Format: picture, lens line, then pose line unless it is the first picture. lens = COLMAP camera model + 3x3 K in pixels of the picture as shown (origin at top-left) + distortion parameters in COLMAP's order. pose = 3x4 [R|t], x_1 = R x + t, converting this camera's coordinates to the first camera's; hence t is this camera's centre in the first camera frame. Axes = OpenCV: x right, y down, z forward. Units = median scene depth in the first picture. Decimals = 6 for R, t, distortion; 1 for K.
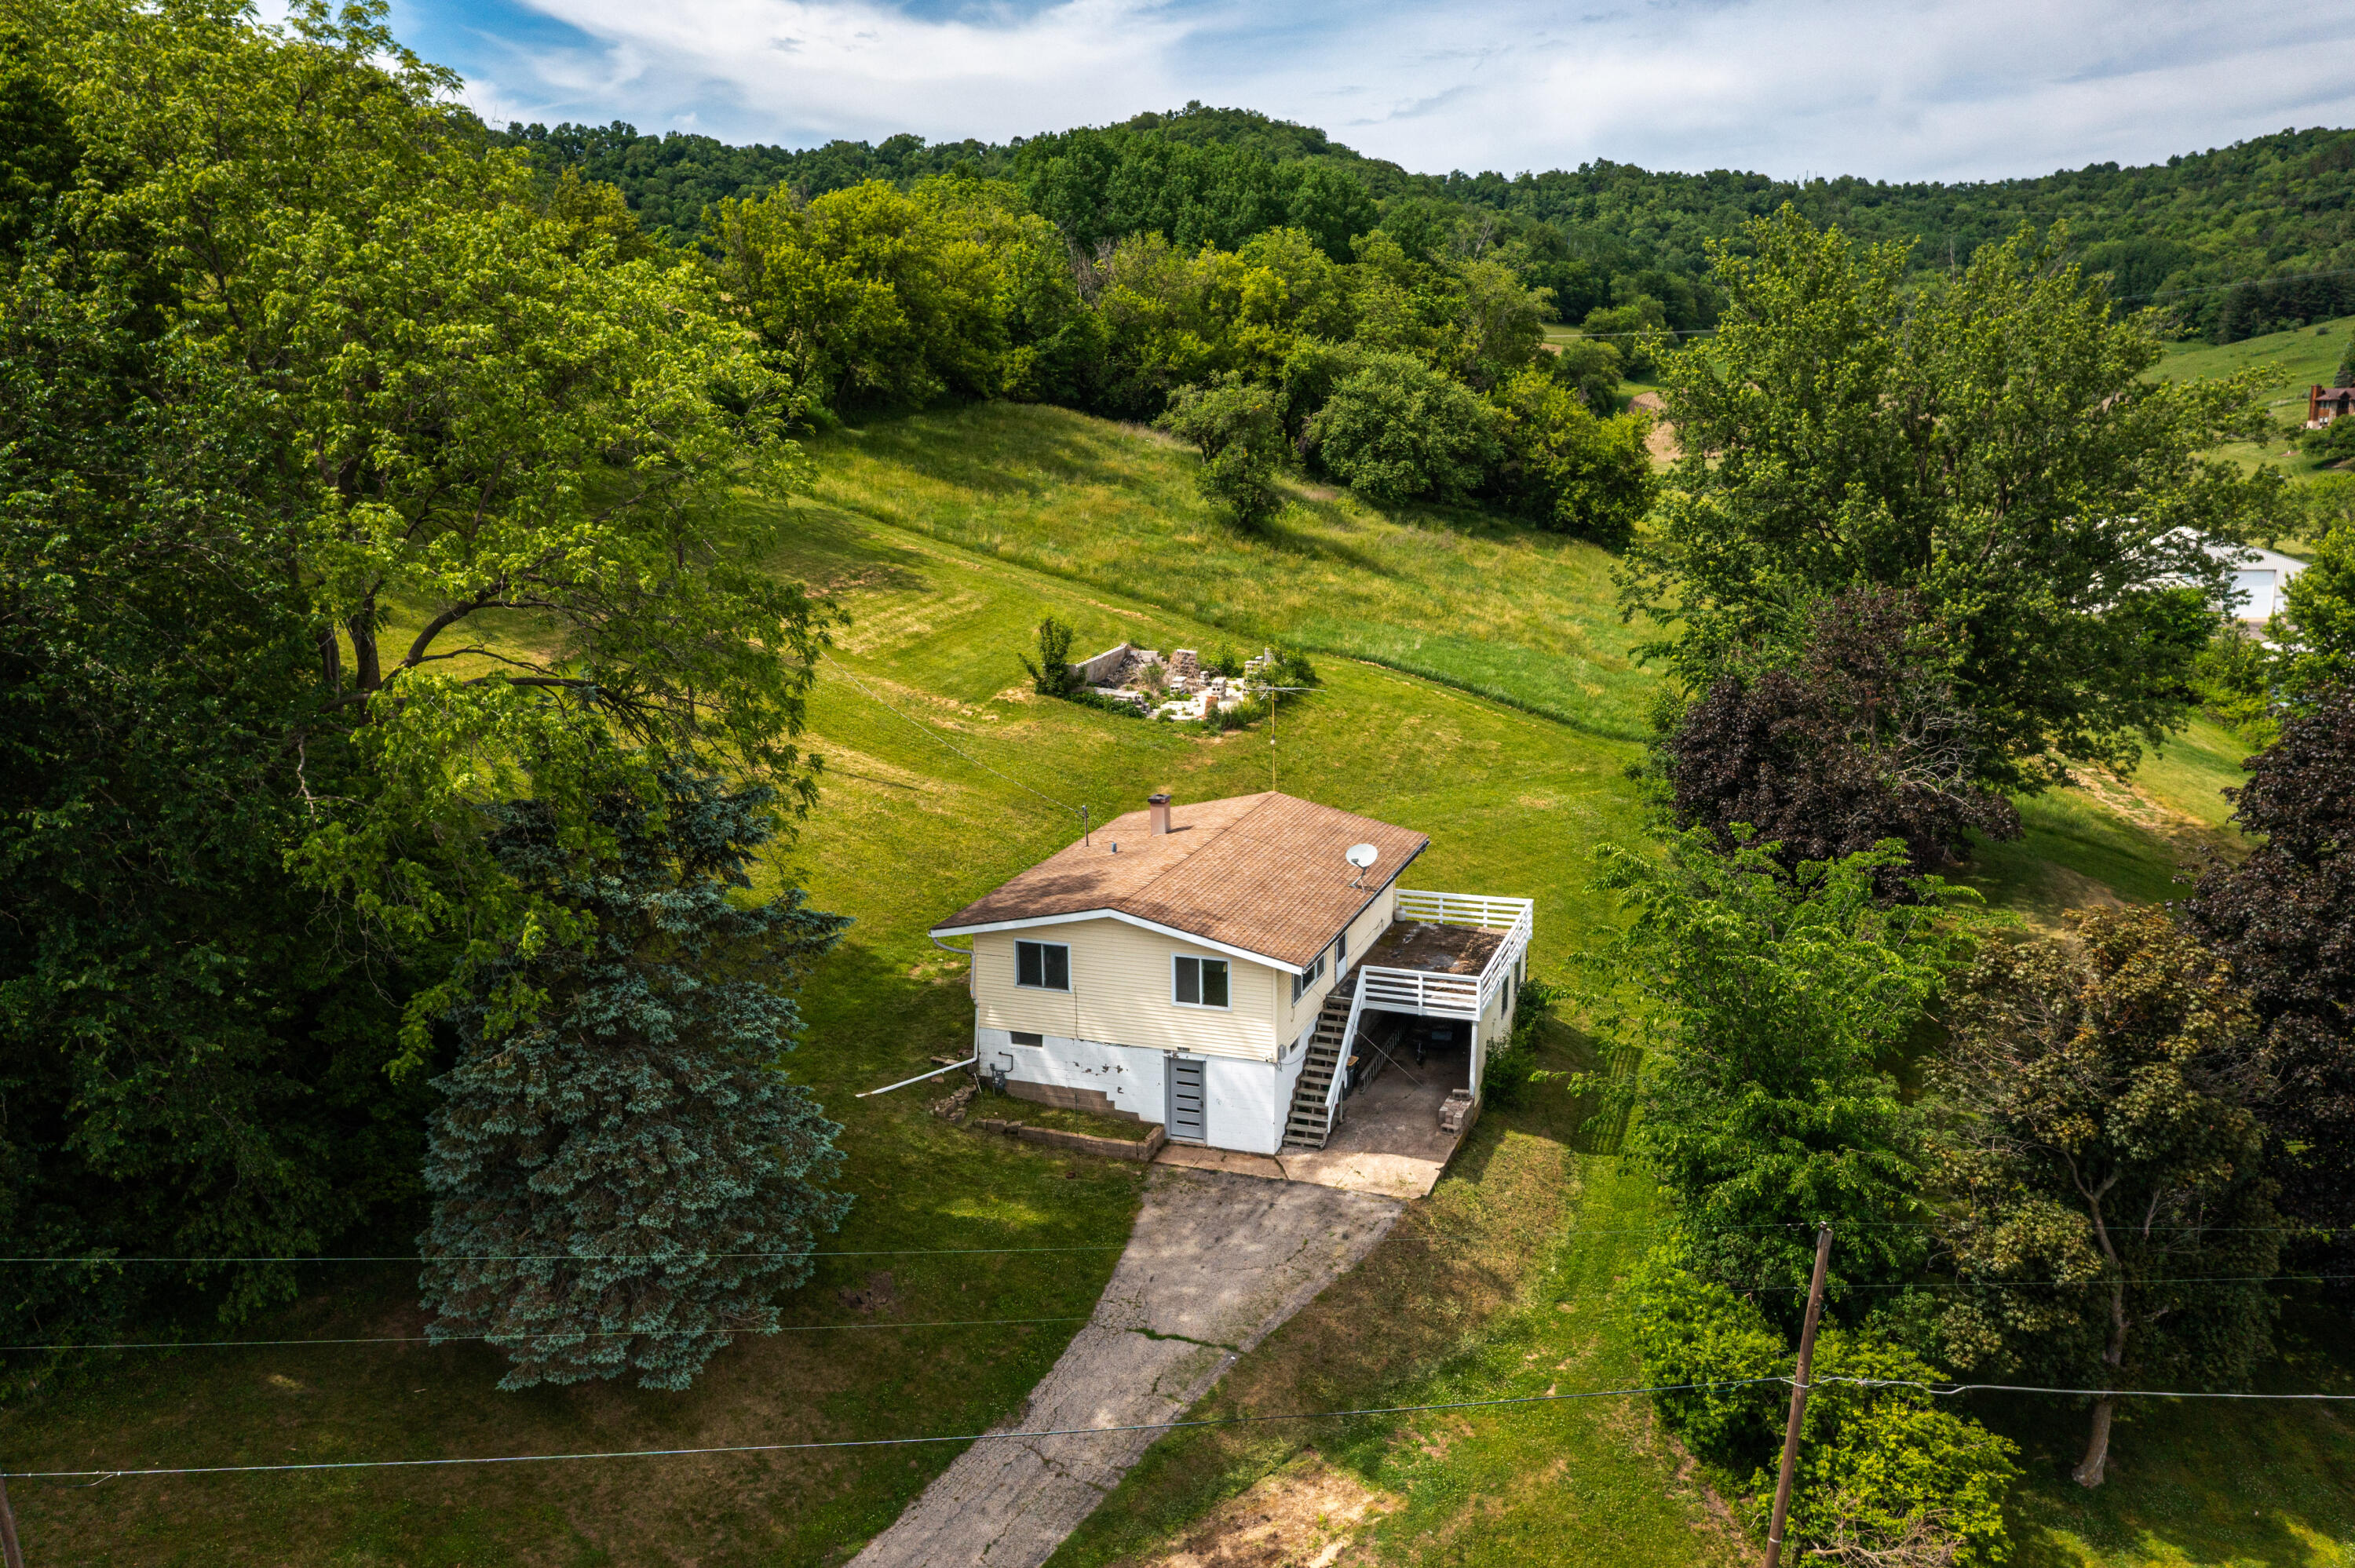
lens RADIAL K [[1882.9, 0, 1177.5], [0, 1882.9, 784.0], [0, 0, 1]] dist [-0.006979, 0.000001]
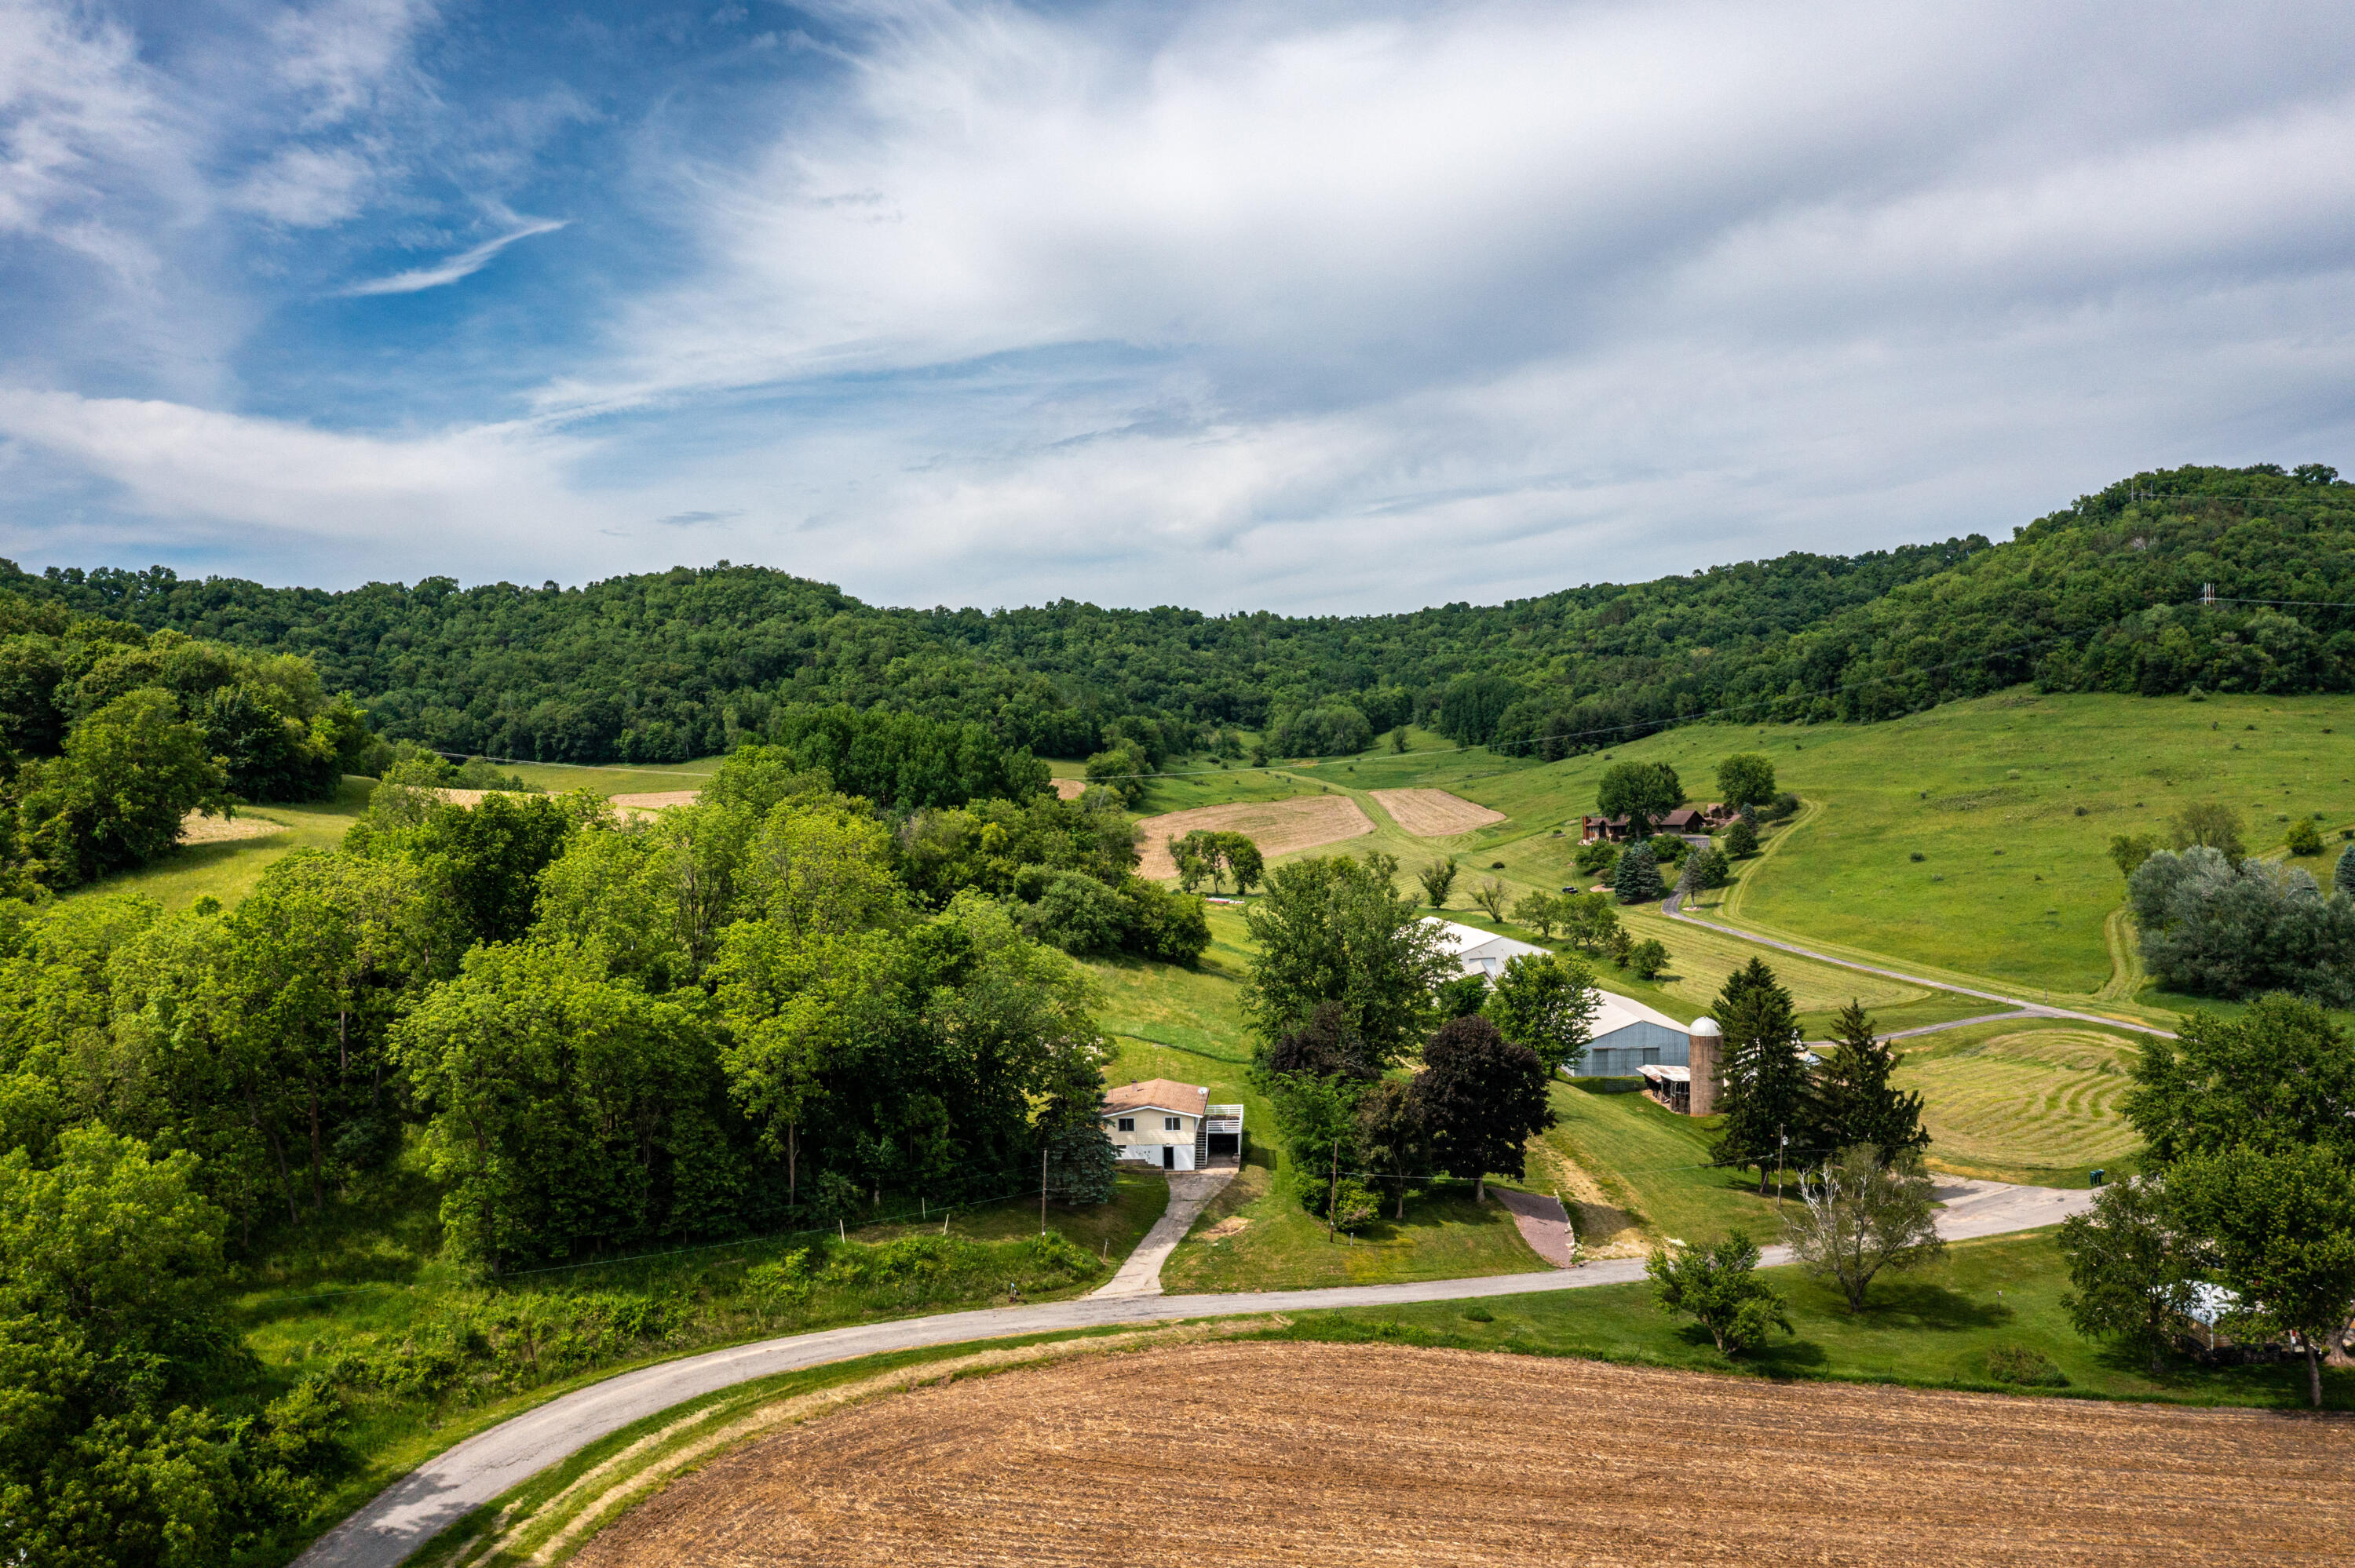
lens RADIAL K [[1882.9, 0, 1177.5], [0, 1882.9, 784.0], [0, 0, 1]] dist [-0.006979, 0.000001]
pose [[0.959531, -0.020055, 0.280889, -0.082729], [0.075022, 0.979617, -0.186336, 0.011501], [-0.271427, 0.199868, 0.941478, -0.216675]]
